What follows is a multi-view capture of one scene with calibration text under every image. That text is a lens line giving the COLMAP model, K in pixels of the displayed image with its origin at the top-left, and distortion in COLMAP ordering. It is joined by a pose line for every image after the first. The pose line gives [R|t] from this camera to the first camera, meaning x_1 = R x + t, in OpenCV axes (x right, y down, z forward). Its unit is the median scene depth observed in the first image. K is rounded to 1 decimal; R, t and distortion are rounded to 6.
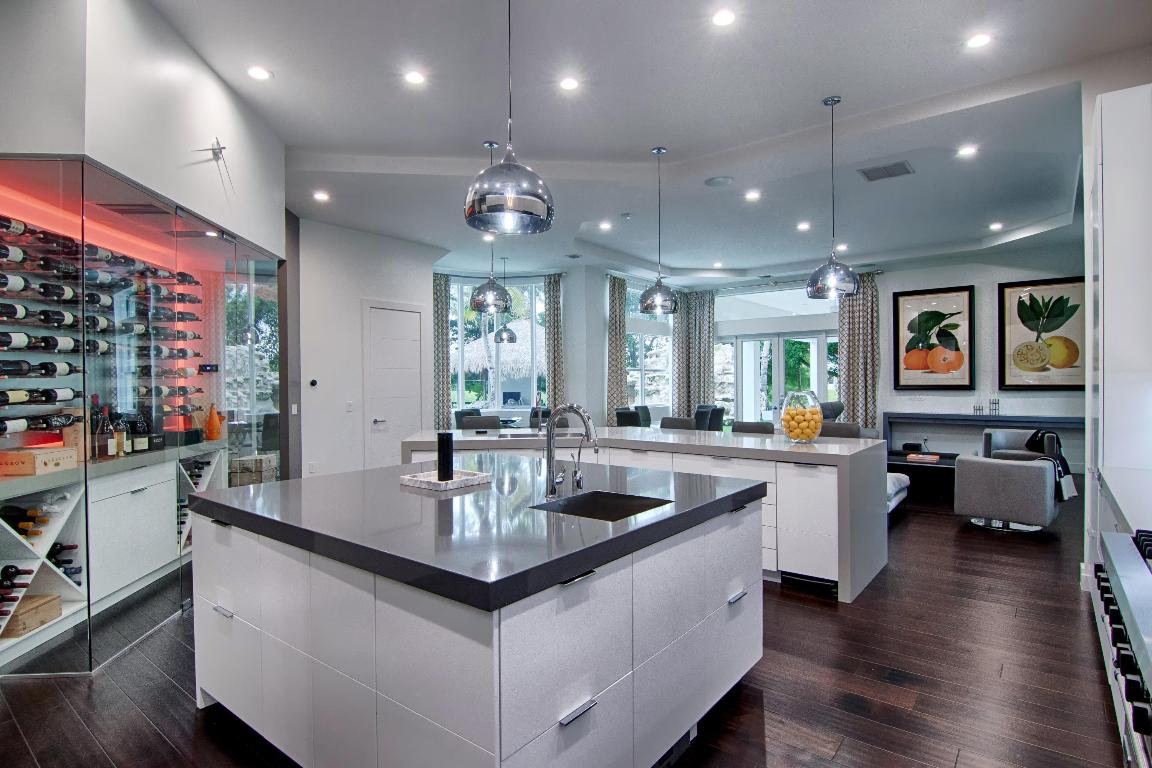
lens RADIAL K [[592.7, 0, 579.2], [0, 592.7, 386.9], [0, 0, 1]] dist [-0.021501, 0.000855]
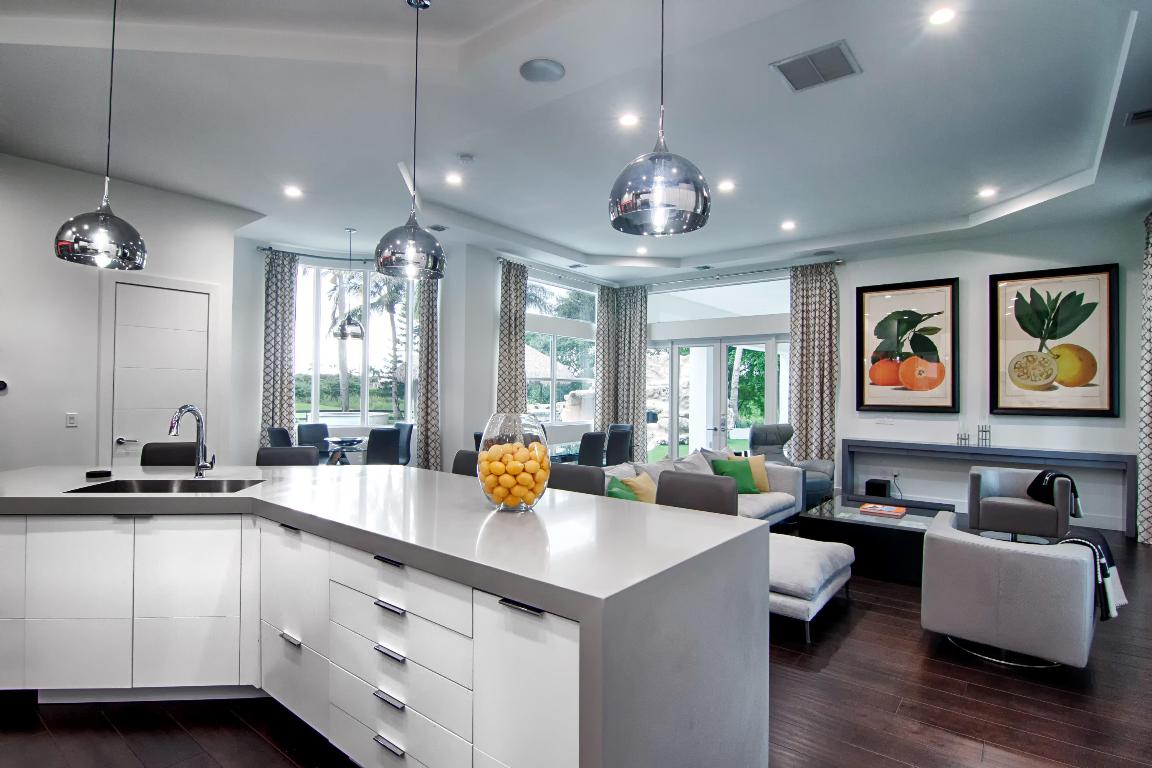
lens RADIAL K [[592.7, 0, 570.7], [0, 592.7, 383.8], [0, 0, 1]] dist [-0.021501, 0.000855]
pose [[0.999770, 0.020854, 0.004931, 0.153975], [-0.020725, 0.999471, -0.025065, -0.003069], [-0.005451, 0.024957, 0.999674, 0.222797]]
